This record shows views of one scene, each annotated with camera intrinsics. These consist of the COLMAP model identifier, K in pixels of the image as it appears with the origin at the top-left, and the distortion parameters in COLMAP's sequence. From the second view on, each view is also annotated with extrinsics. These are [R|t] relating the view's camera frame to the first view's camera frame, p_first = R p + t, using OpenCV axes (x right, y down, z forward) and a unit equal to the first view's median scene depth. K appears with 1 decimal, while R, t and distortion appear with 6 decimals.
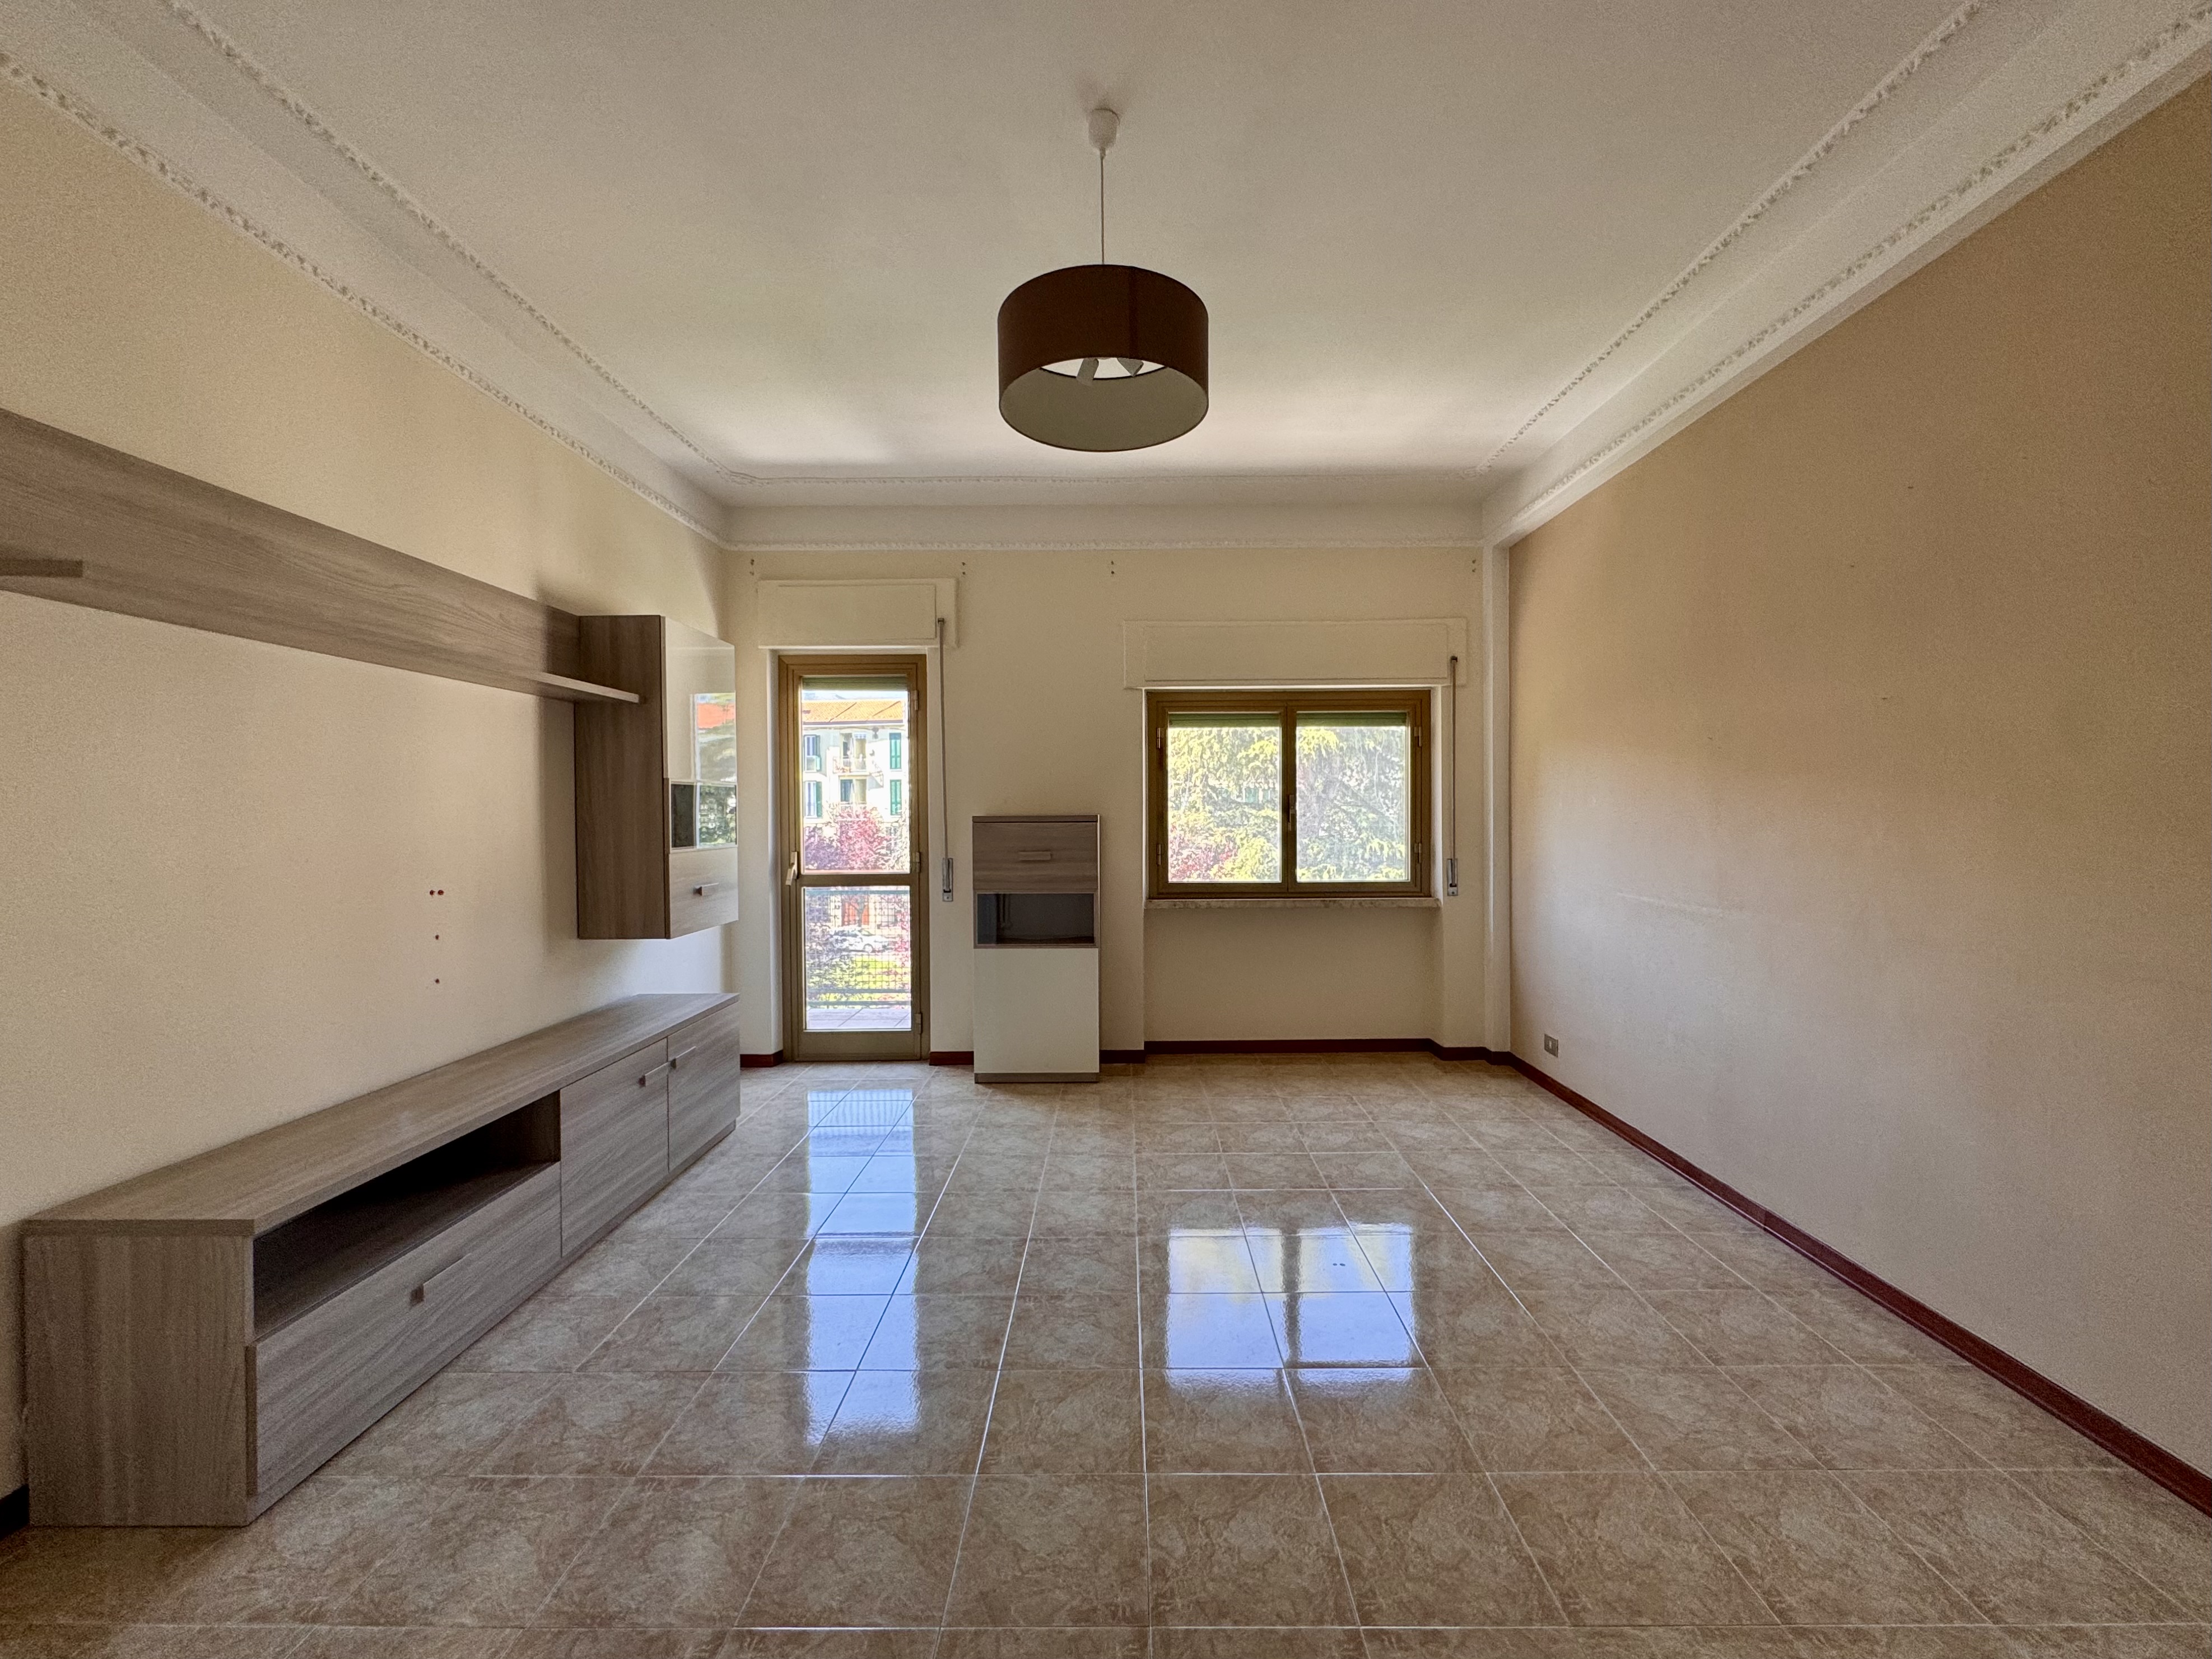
lens RADIAL K [[901.0, 0, 1125.5], [0, 901.0, 824.8], [0, 0, 1]] dist [0.000524, 0.000197]
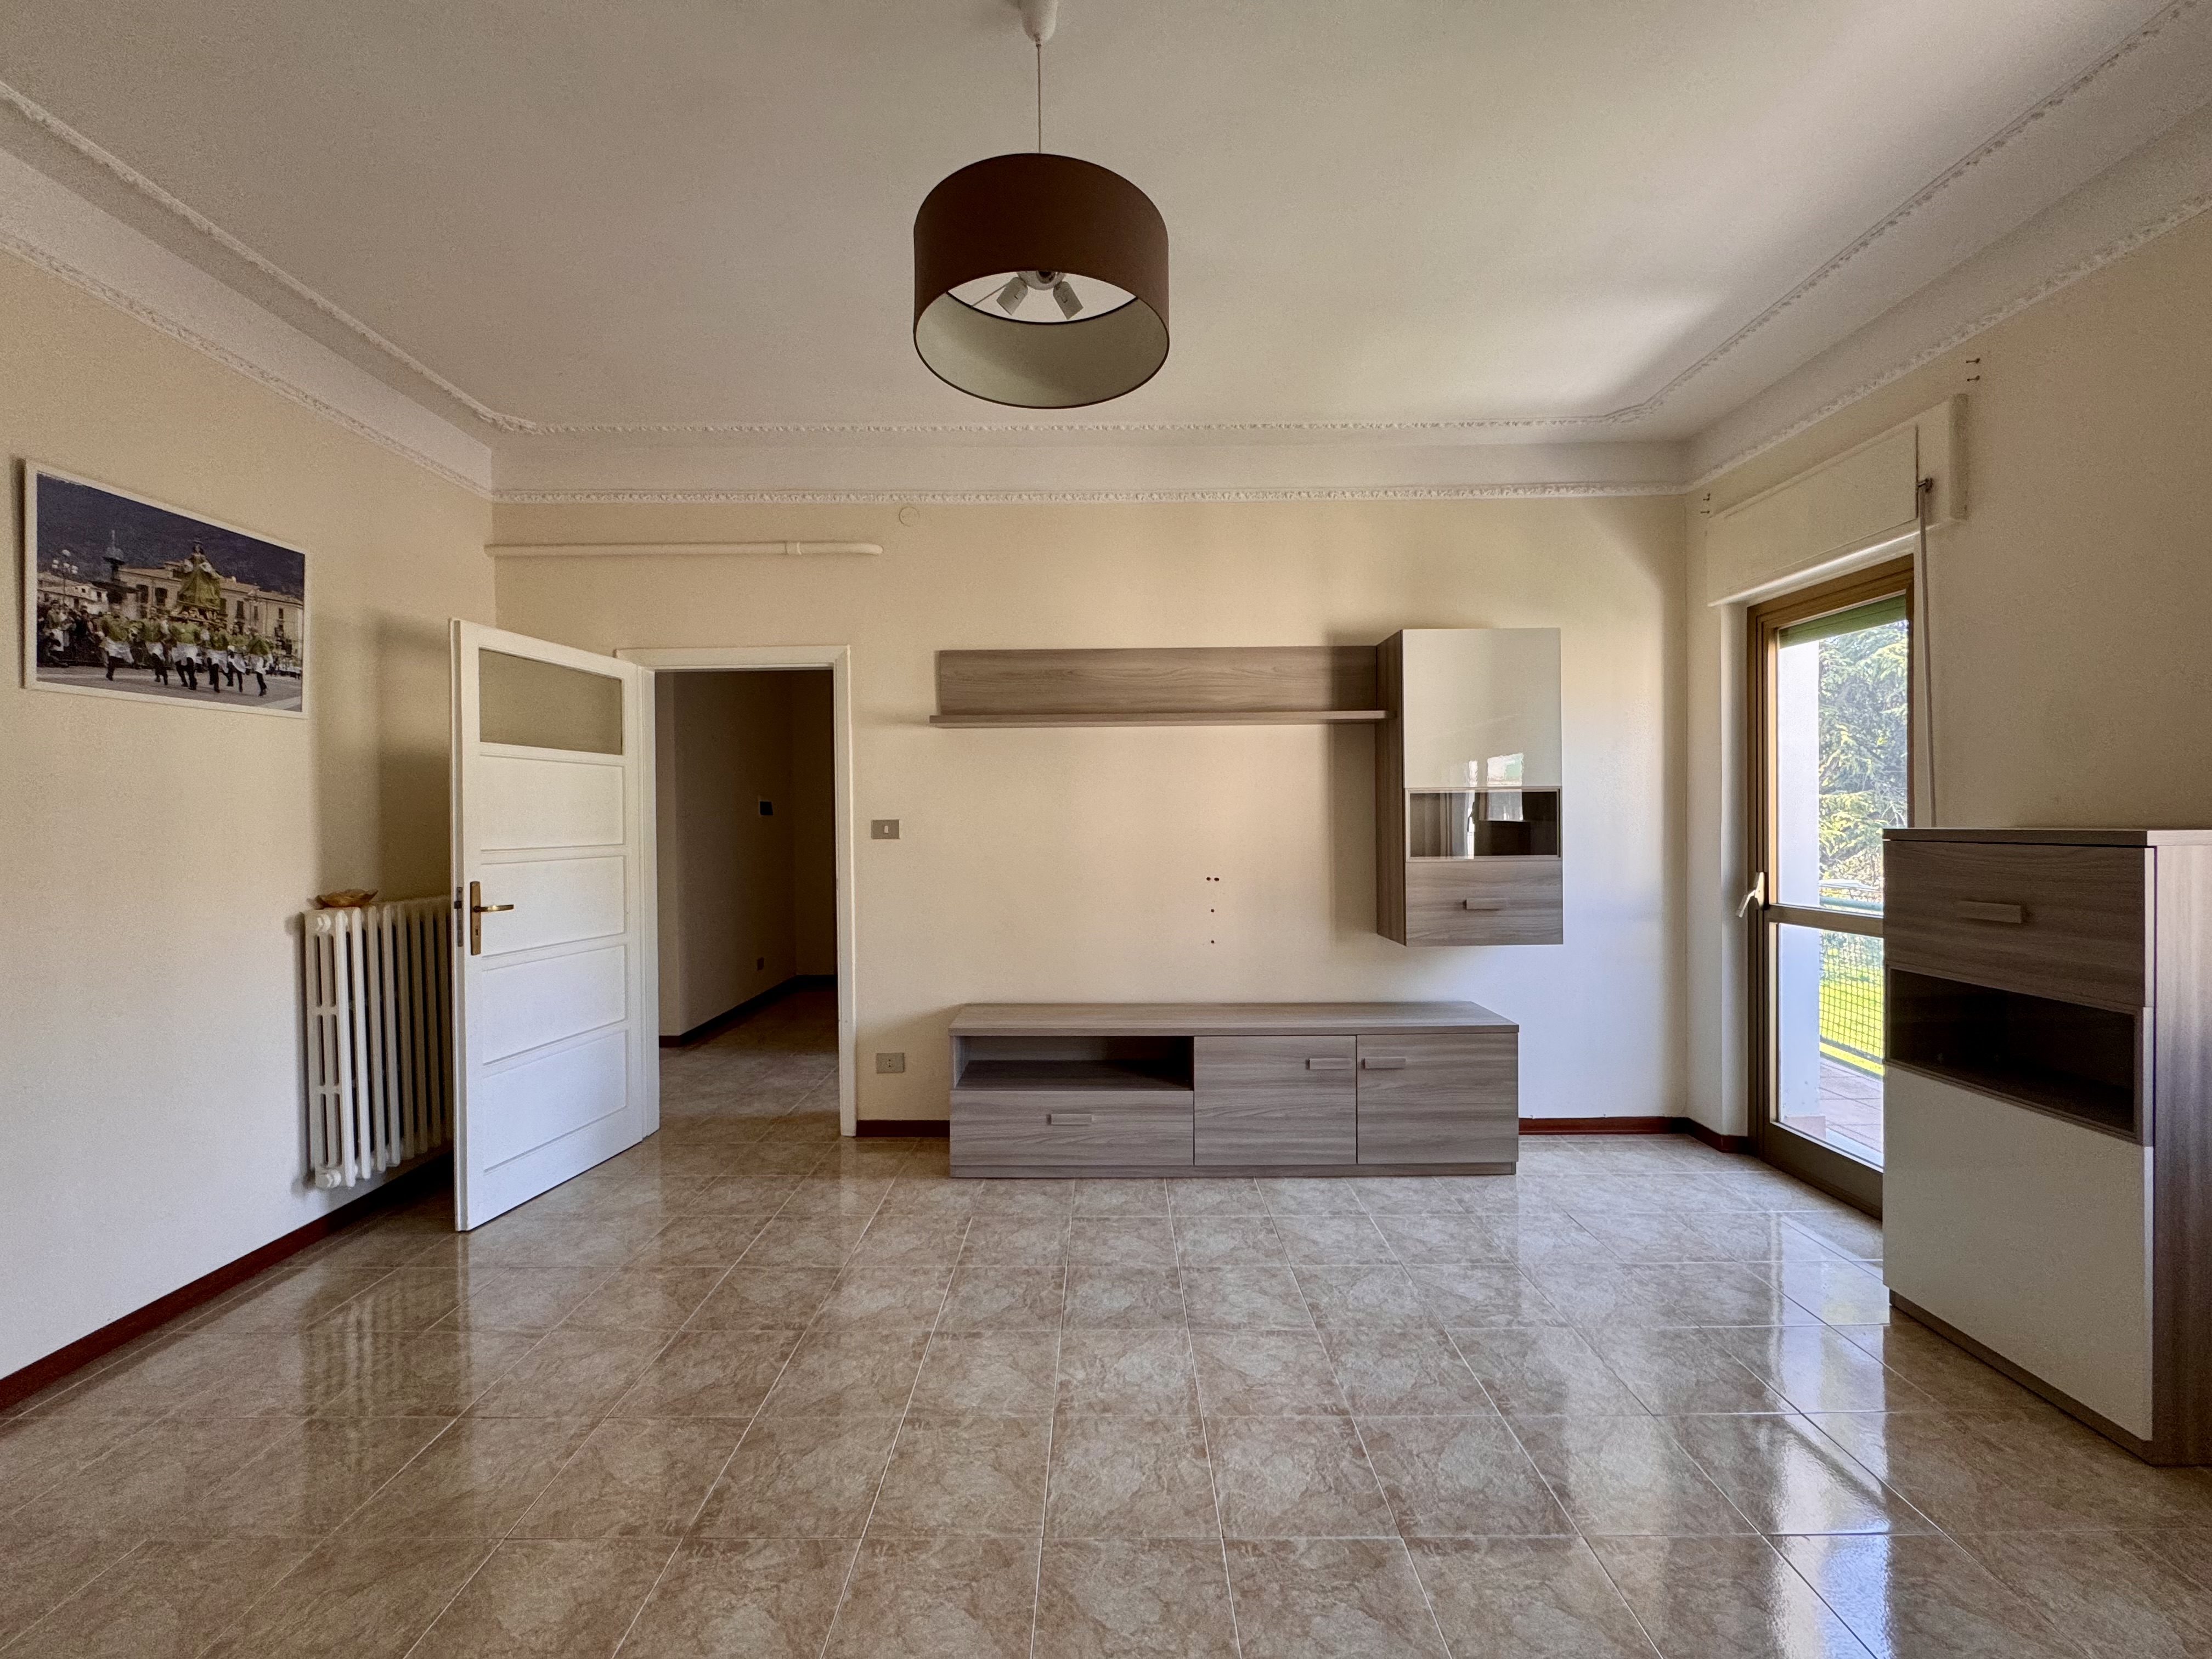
lens RADIAL K [[885.6, 0, 1096.4], [0, 885.6, 825.4], [0, 0, 1]] dist [-0.000515, -0.000152]
pose [[-0.003649, 0.017365, -0.999843, 0.574064], [-0.004355, 0.999839, 0.017381, -0.029852], [0.999984, 0.004418, -0.003573, 0.759224]]
